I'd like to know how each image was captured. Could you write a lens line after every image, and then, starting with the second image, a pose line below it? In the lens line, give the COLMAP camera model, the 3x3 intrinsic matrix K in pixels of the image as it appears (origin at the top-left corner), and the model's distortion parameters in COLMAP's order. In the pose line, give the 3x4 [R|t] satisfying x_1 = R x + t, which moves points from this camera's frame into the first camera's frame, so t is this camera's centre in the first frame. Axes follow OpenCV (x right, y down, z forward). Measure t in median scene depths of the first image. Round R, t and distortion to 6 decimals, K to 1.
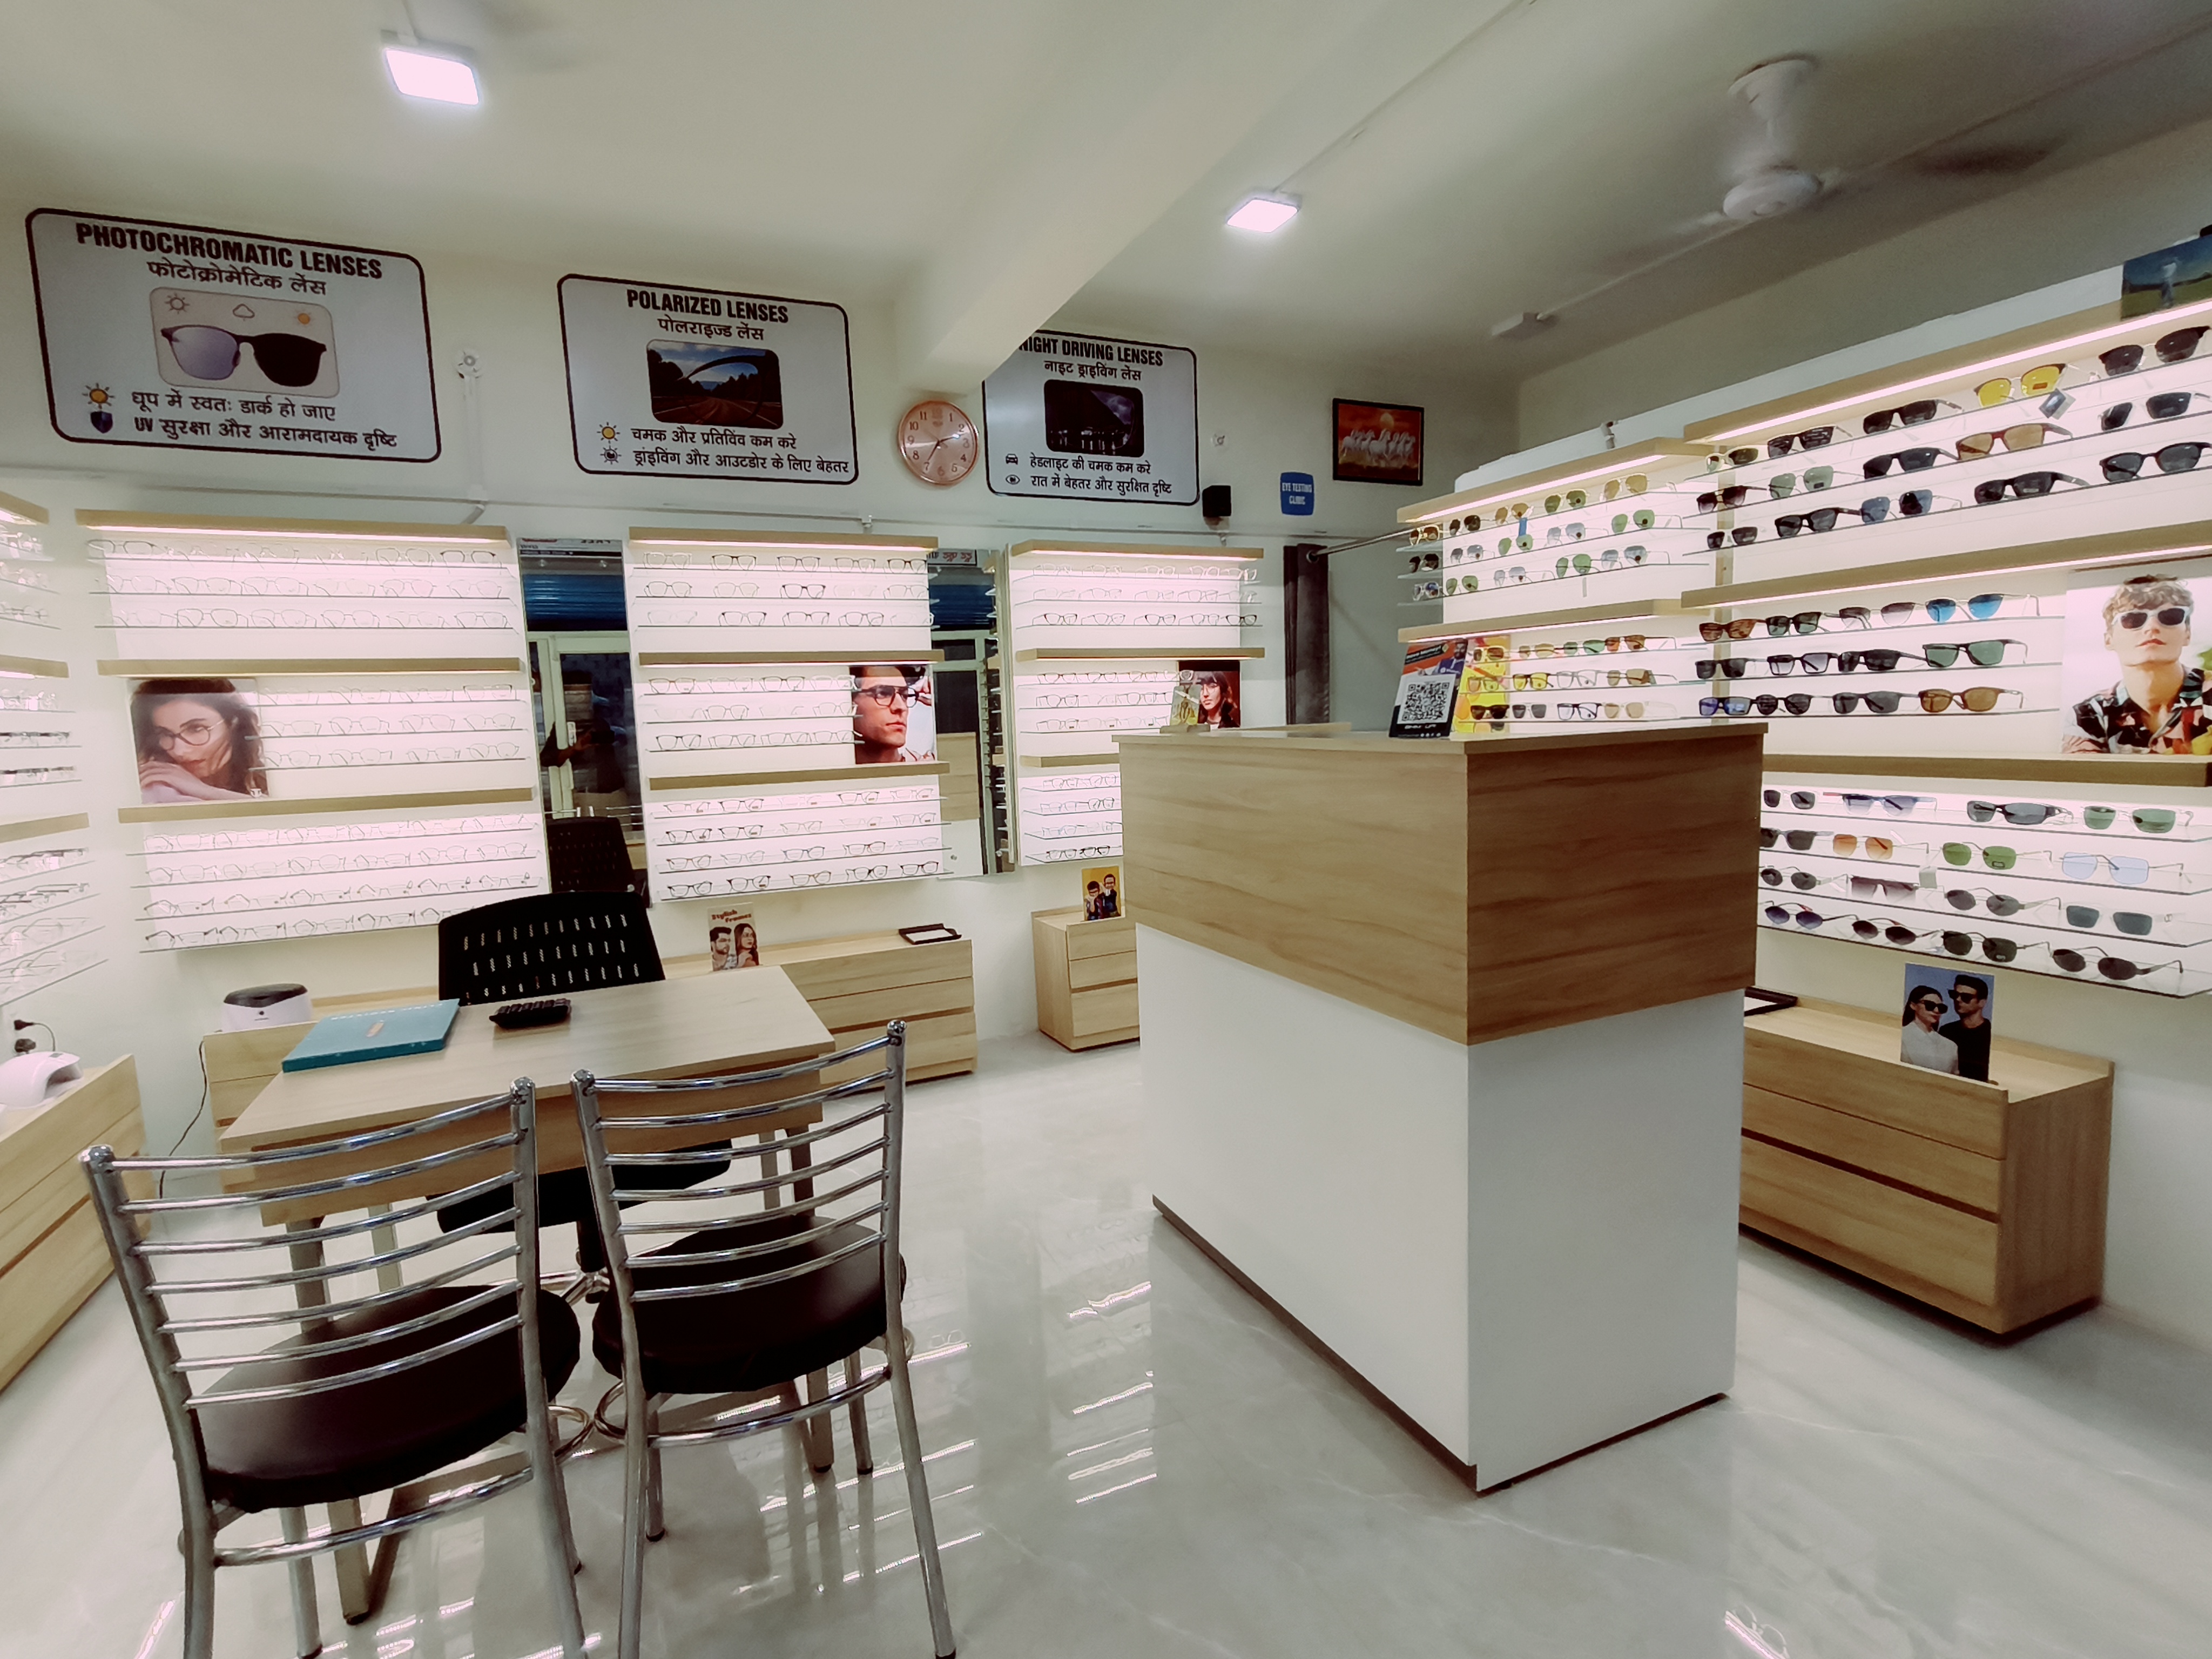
lens RADIAL K [[1090.5, 0, 1097.4], [0, 1090.5, 844.9], [0, 0, 1]] dist [-0.002145, 0.005498]
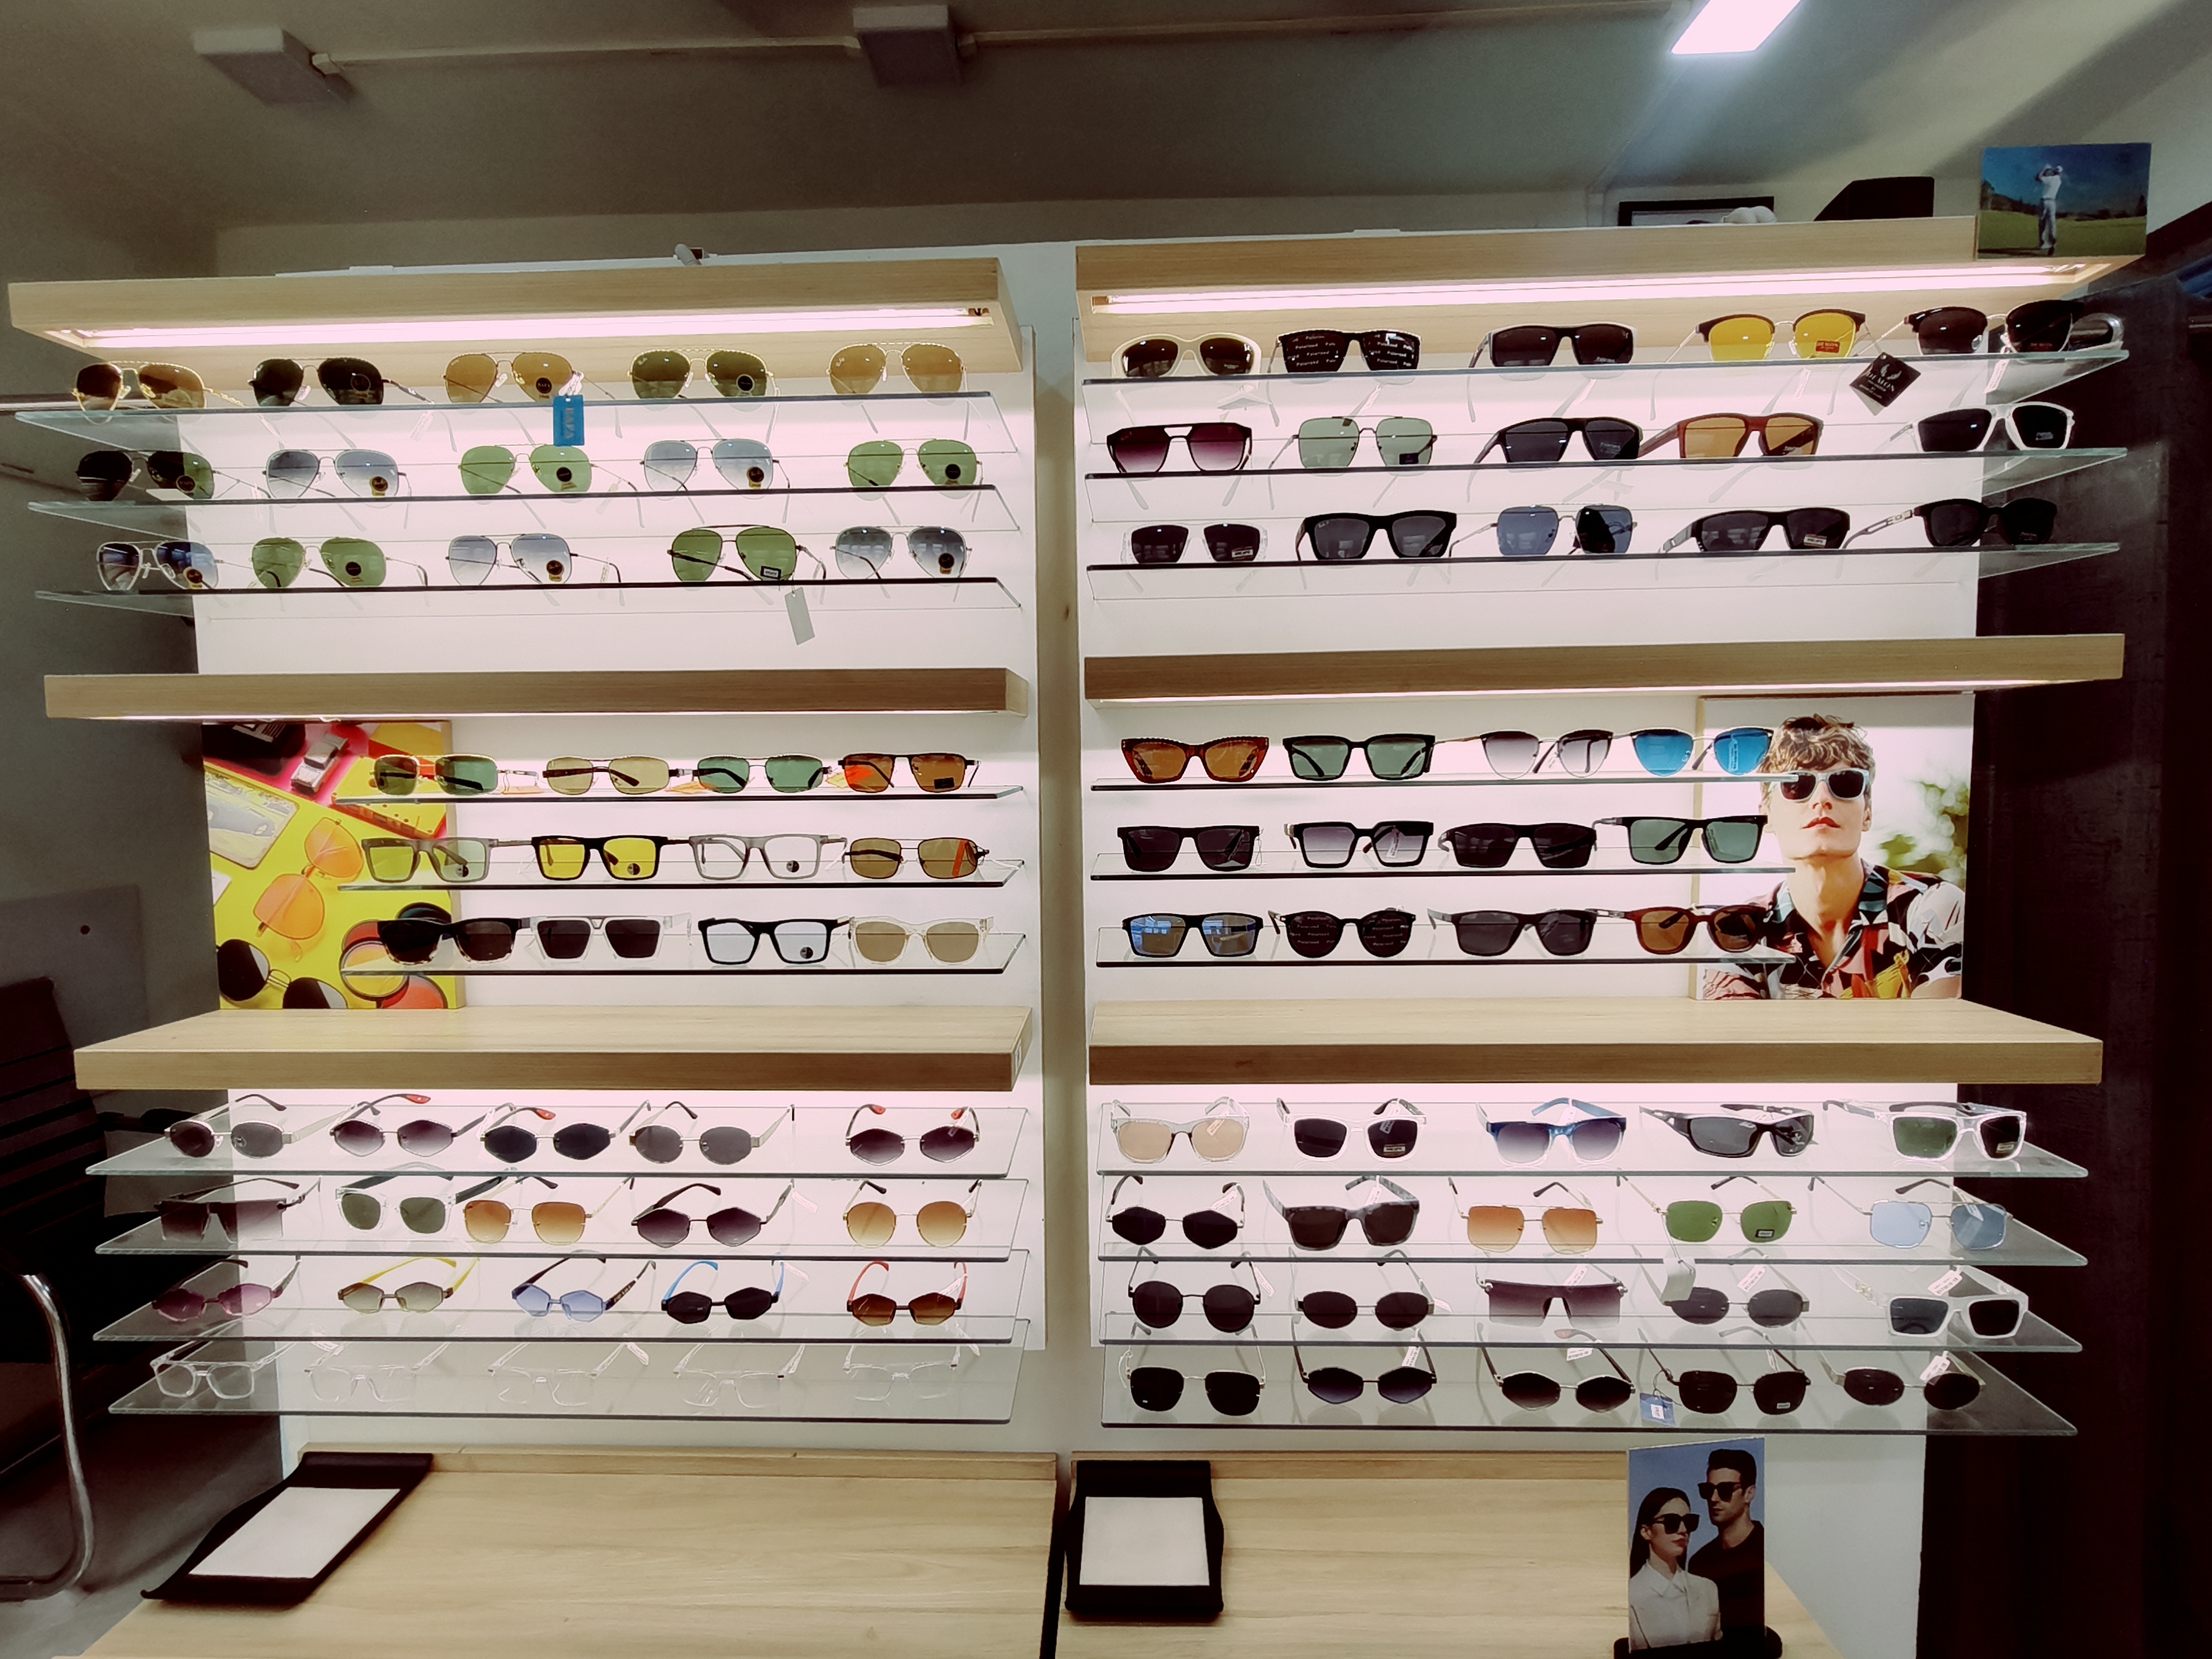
lens RADIAL K [[1090.5, 0, 1104.7], [0, 1090.5, 833.3], [0, 0, 1]] dist [-0.002145, 0.005498]
pose [[0.426603, -0.029817, 0.903948, 0.201149], [0.108350, 0.993943, -0.018348, -0.187758], [-0.897926, 0.105770, 0.427250, 0.975600]]
